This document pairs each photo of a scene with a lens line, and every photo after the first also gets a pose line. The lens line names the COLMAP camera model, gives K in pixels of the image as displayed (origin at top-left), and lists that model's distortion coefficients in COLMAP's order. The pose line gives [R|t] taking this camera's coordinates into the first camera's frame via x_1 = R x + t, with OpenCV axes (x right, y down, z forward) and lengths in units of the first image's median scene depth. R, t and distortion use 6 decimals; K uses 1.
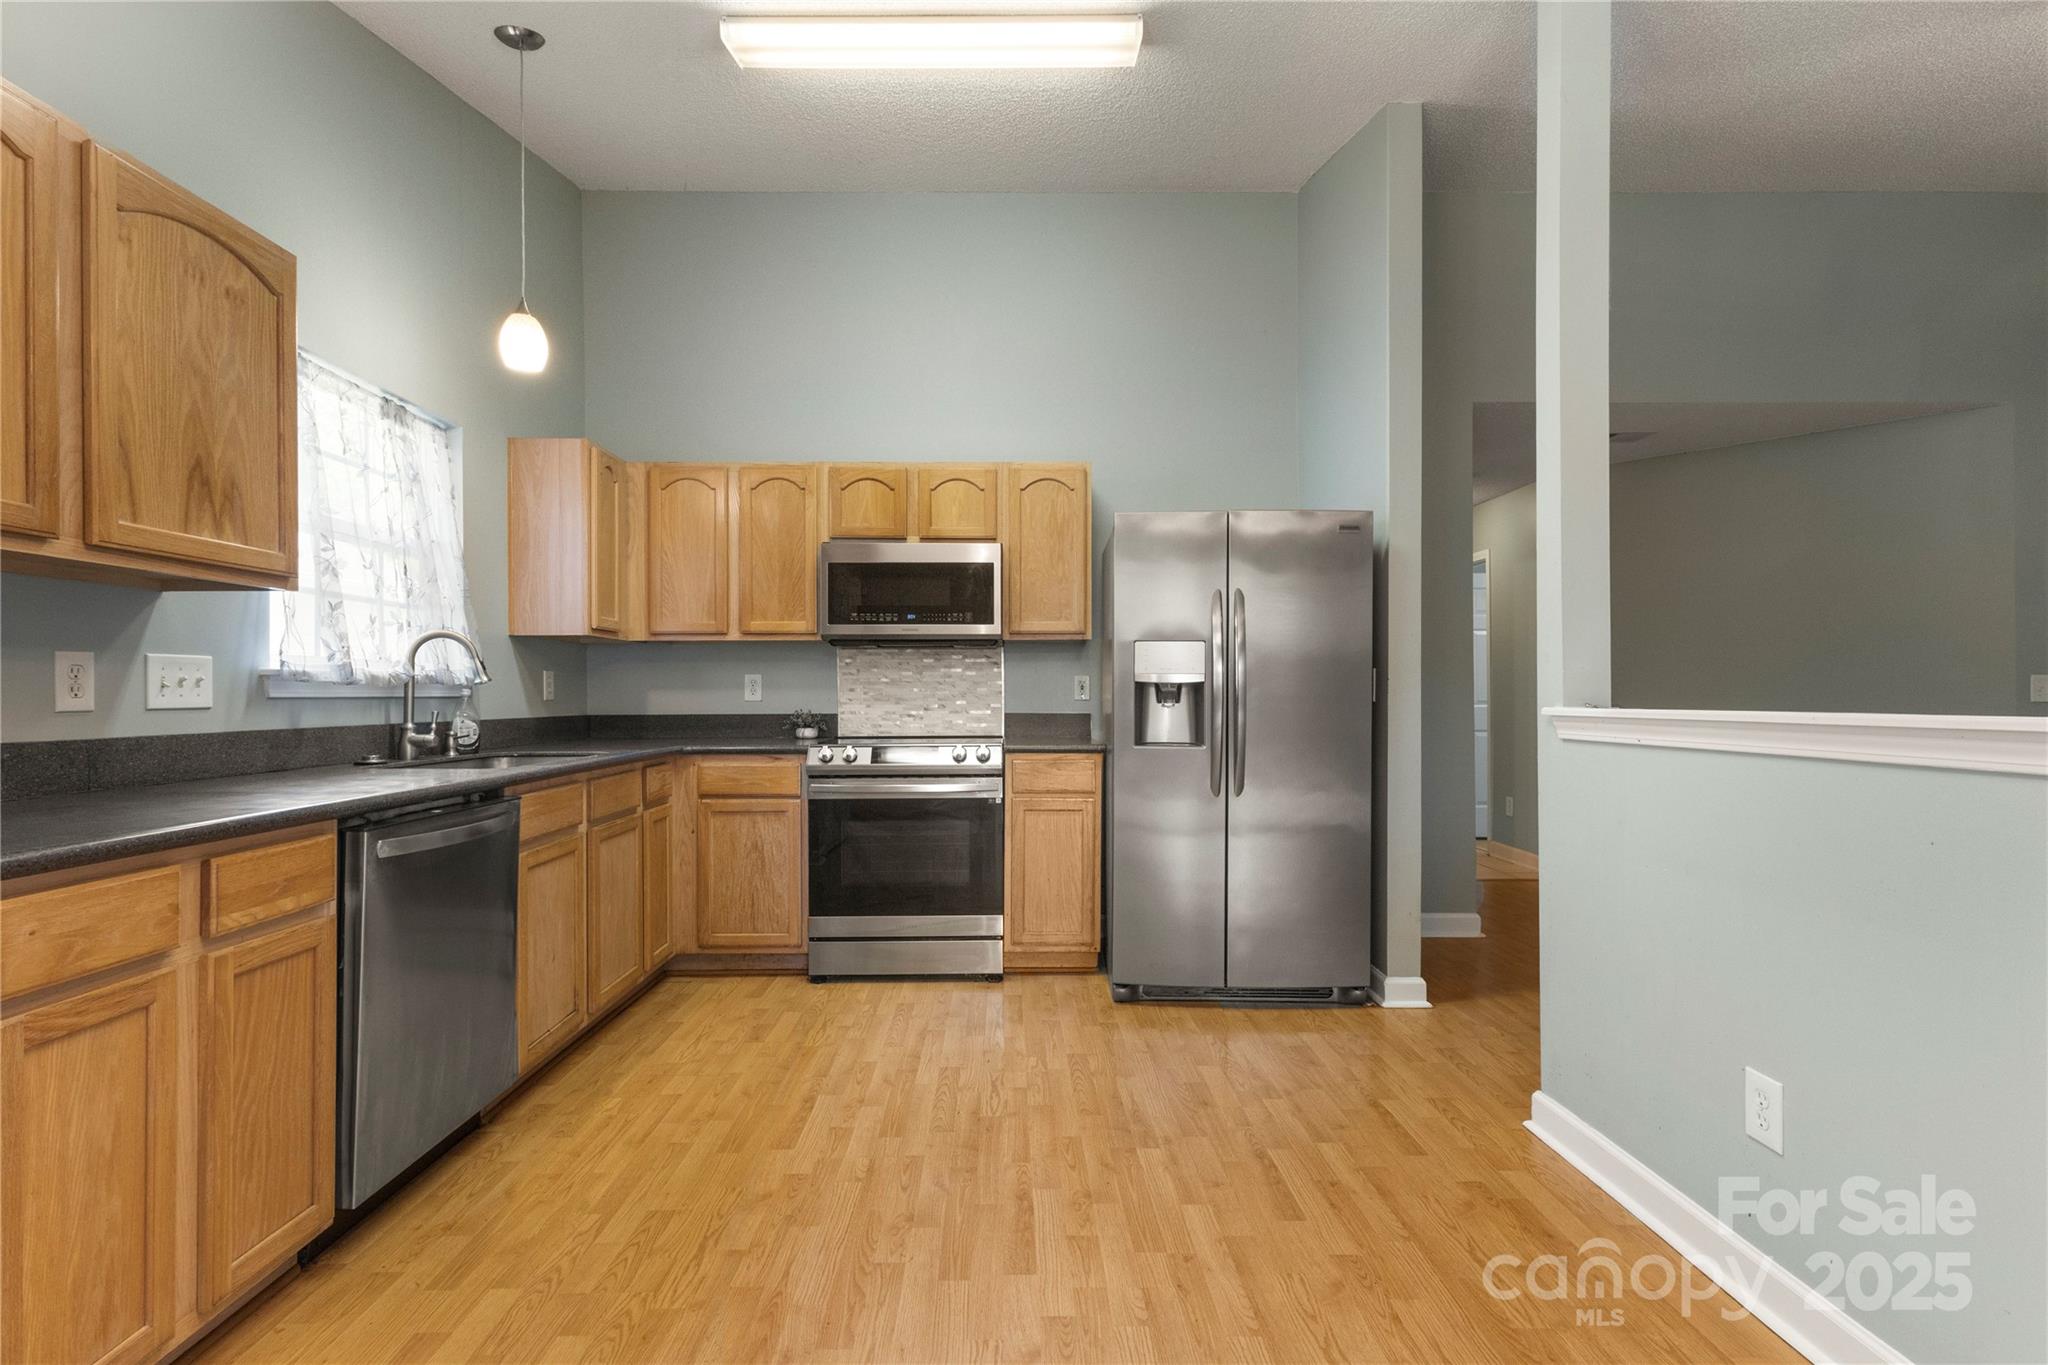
lens RADIAL K [[947.4, 0, 1018.3], [0, 947.4, 687.1], [0, 0, 1]] dist [0.005603, -0.001847]
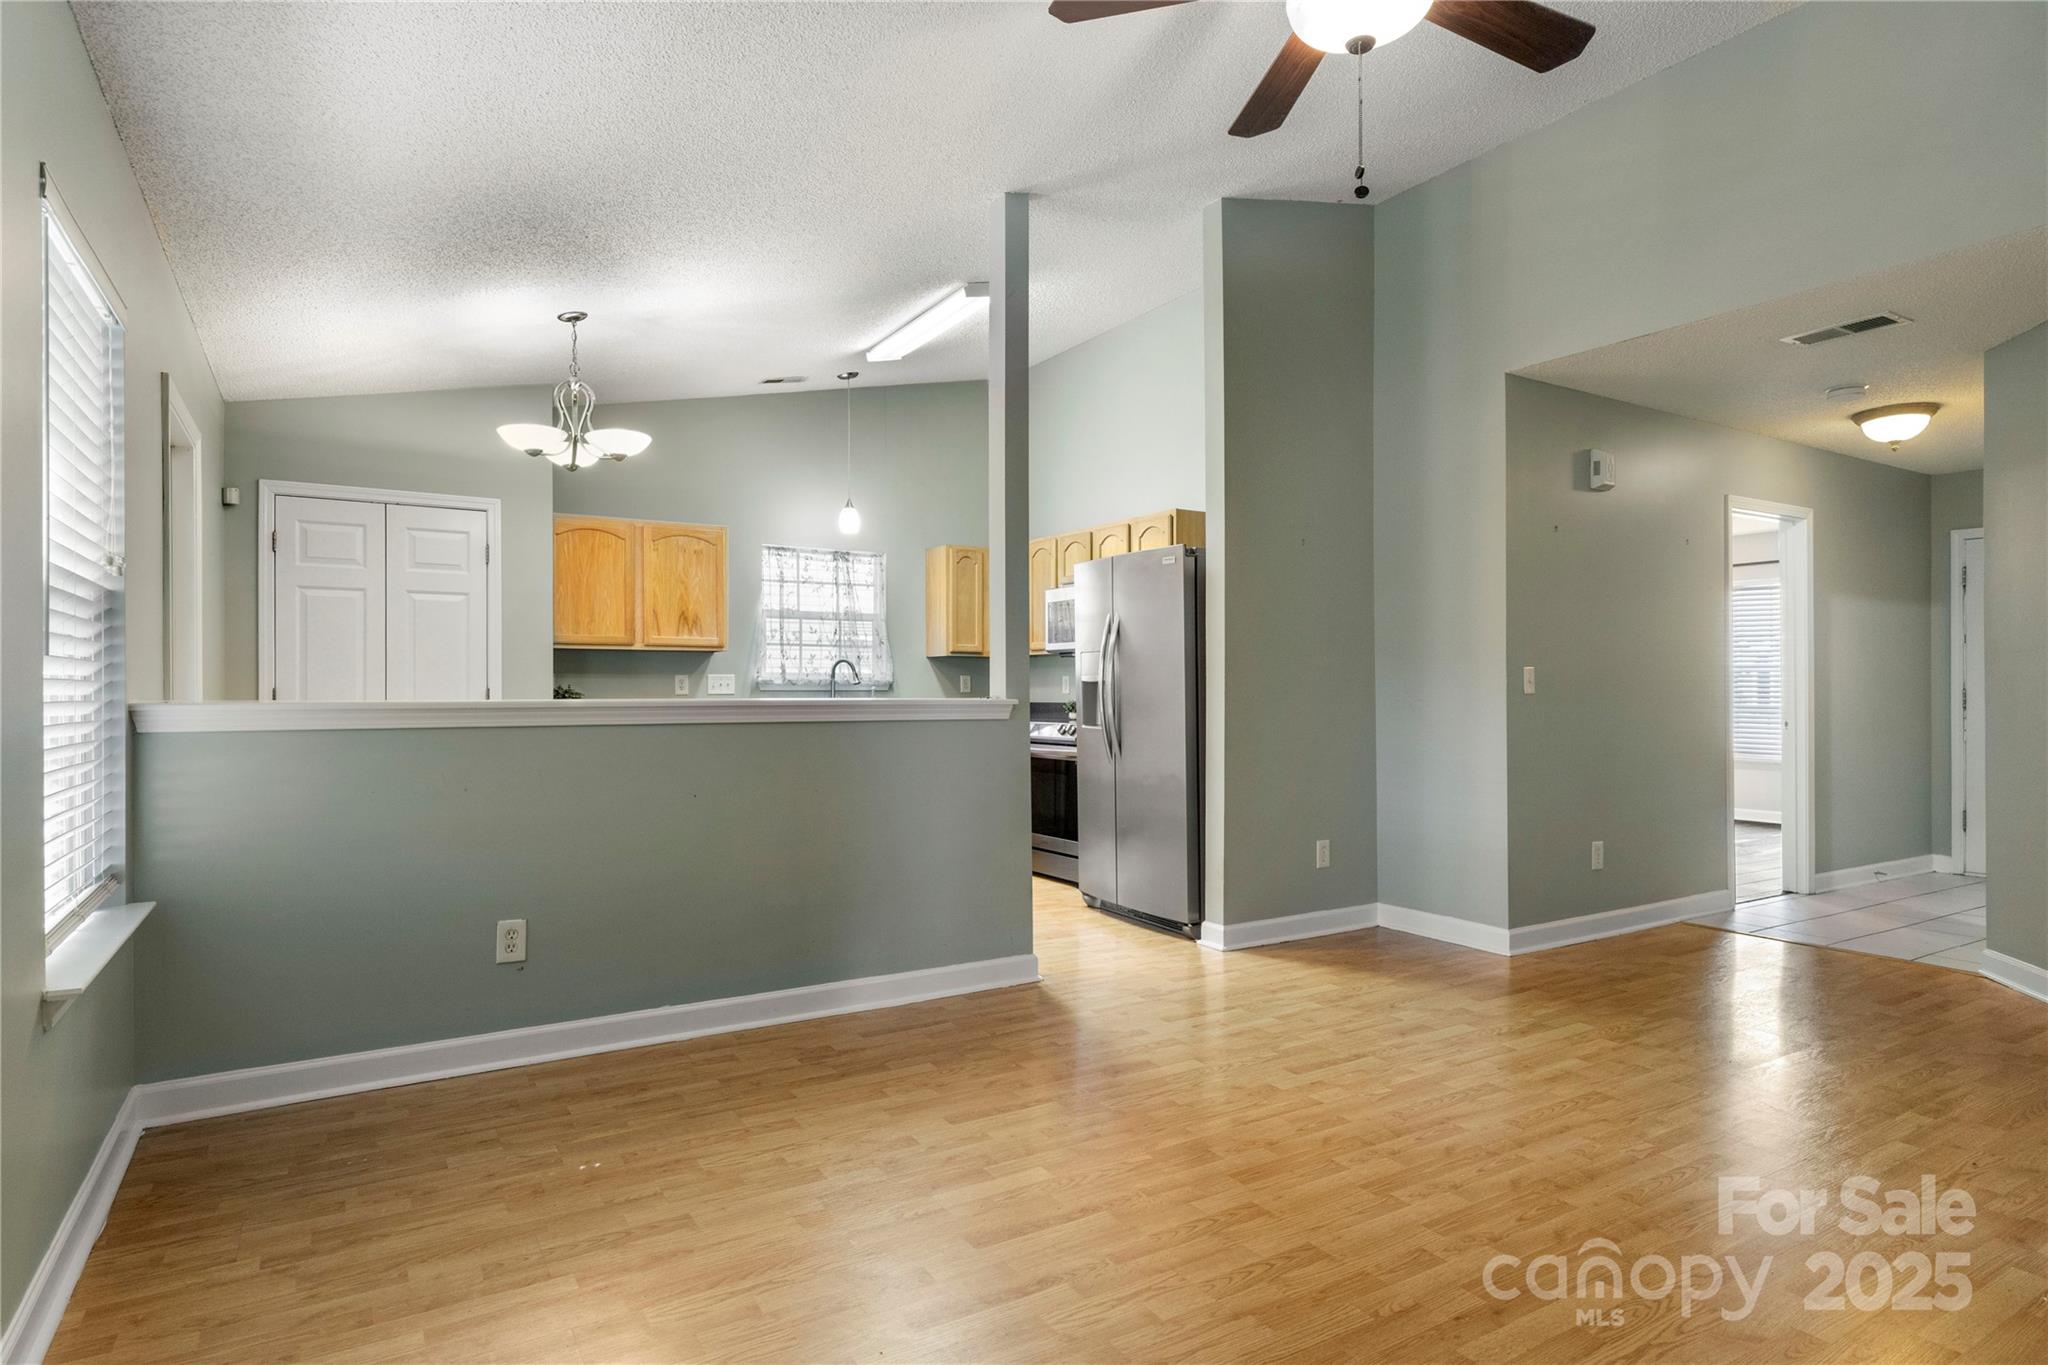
lens RADIAL K [[1094.1, 0, 1022.4], [0, 1094.1, 688.7], [0, 0, 1]] dist [-0.003436, 0.001884]
pose [[0.515019, 0.000510, -0.857178, 1.486265], [0.005542, 0.999977, 0.003925, -0.000623], [0.857161, -0.006772, 0.515004, 0.073059]]
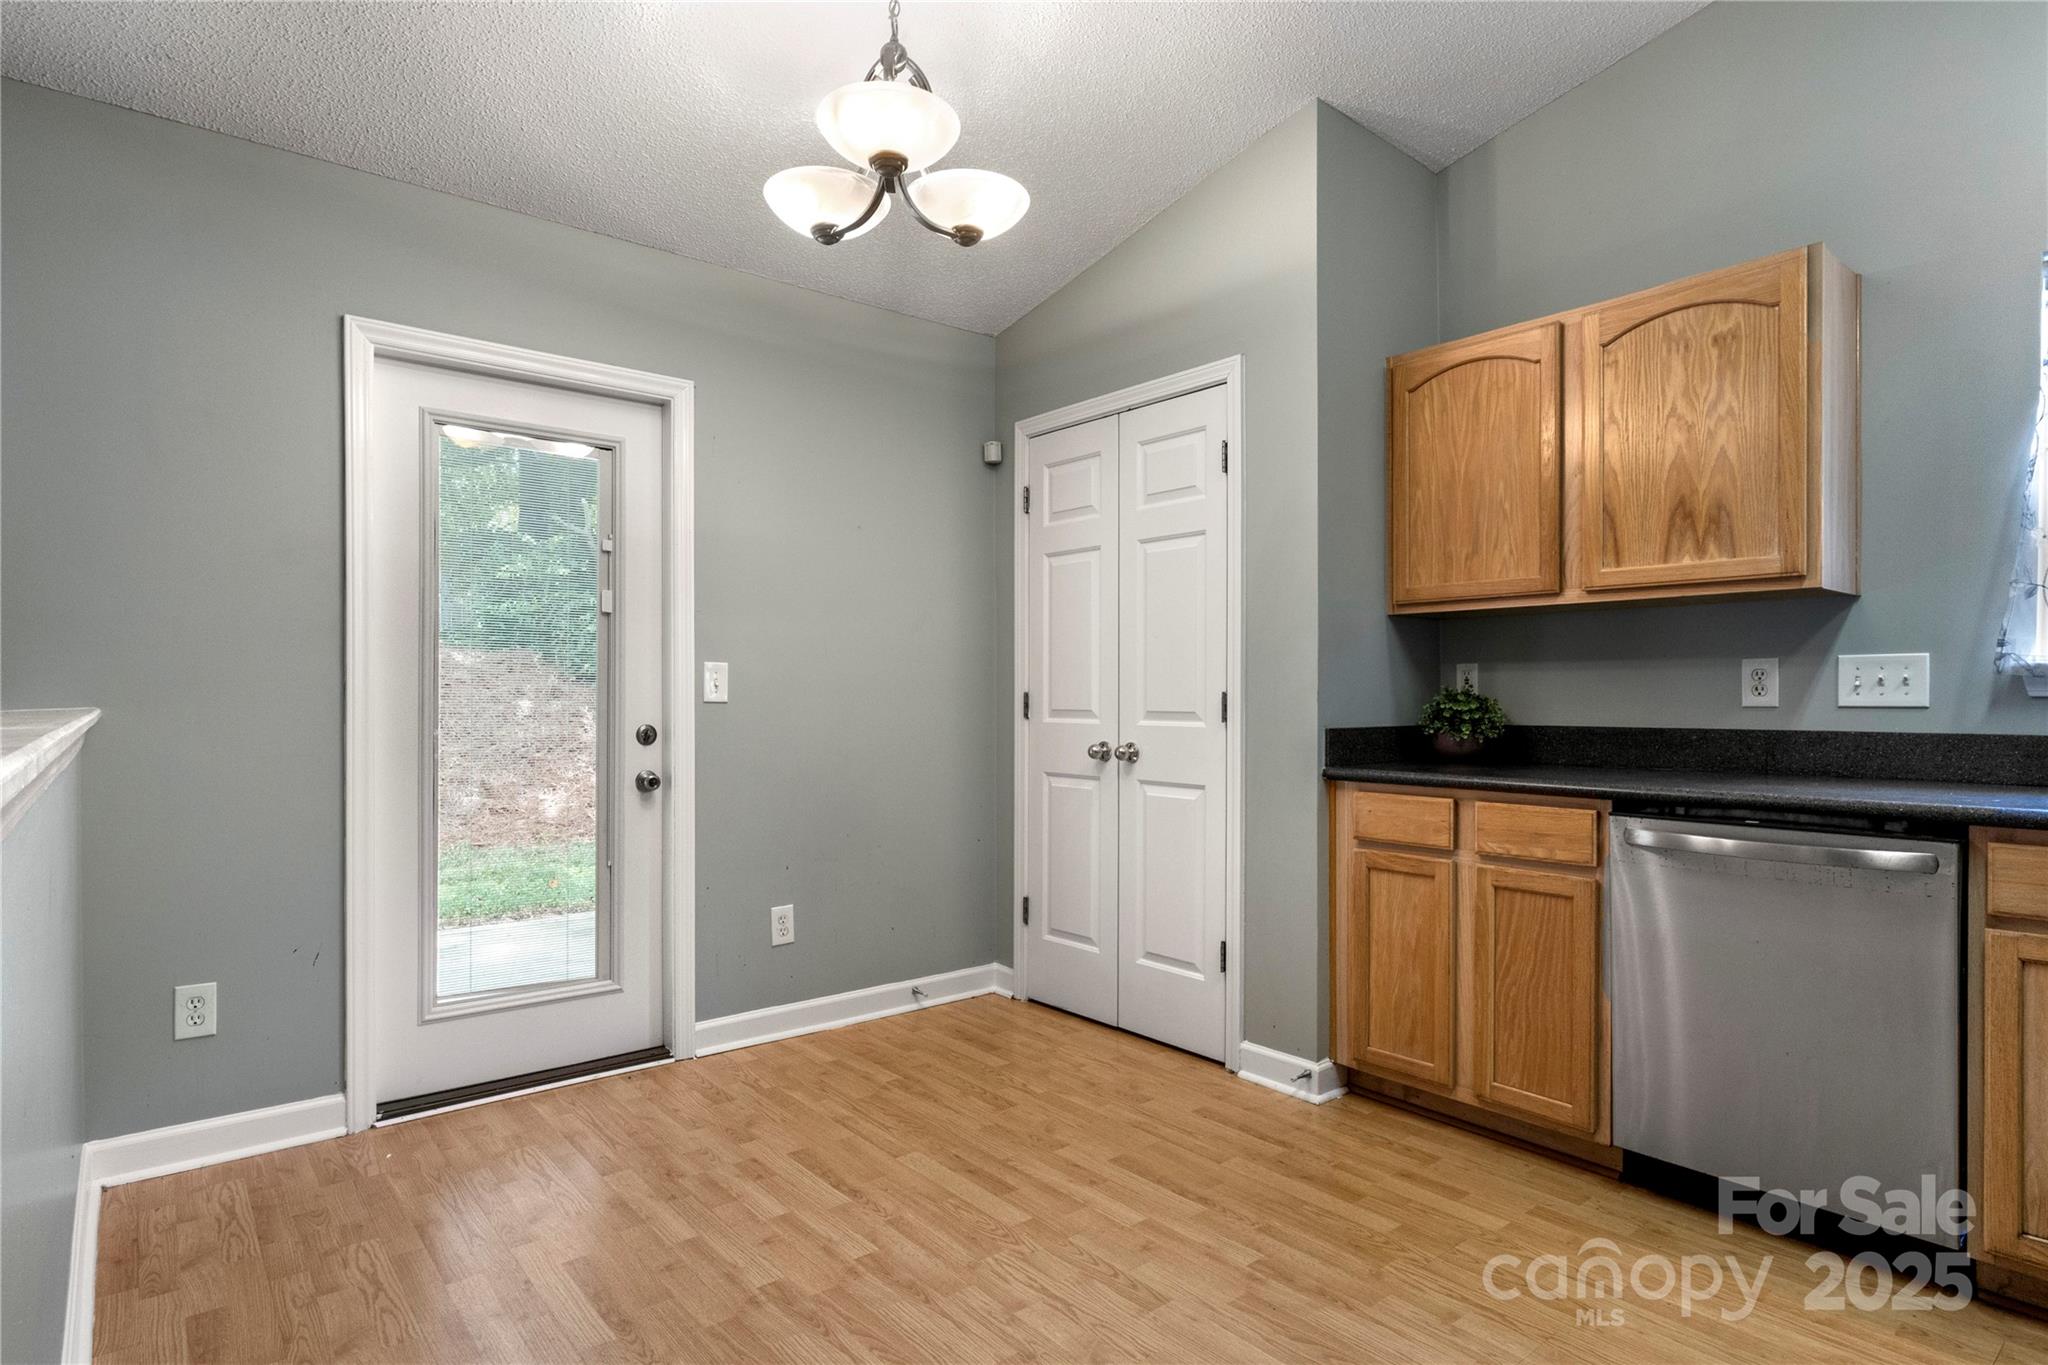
lens RADIAL K [[1094.1, 0, 1010.6], [0, 1094.1, 697.8], [0, 0, 1]] dist [-0.003436, 0.001884]
pose [[-0.784236, 0.004354, -0.620447, 0.371033], [0.005896, 0.999983, -0.000436, 0.004949], [0.620435, -0.004001, -0.784248, 0.864701]]
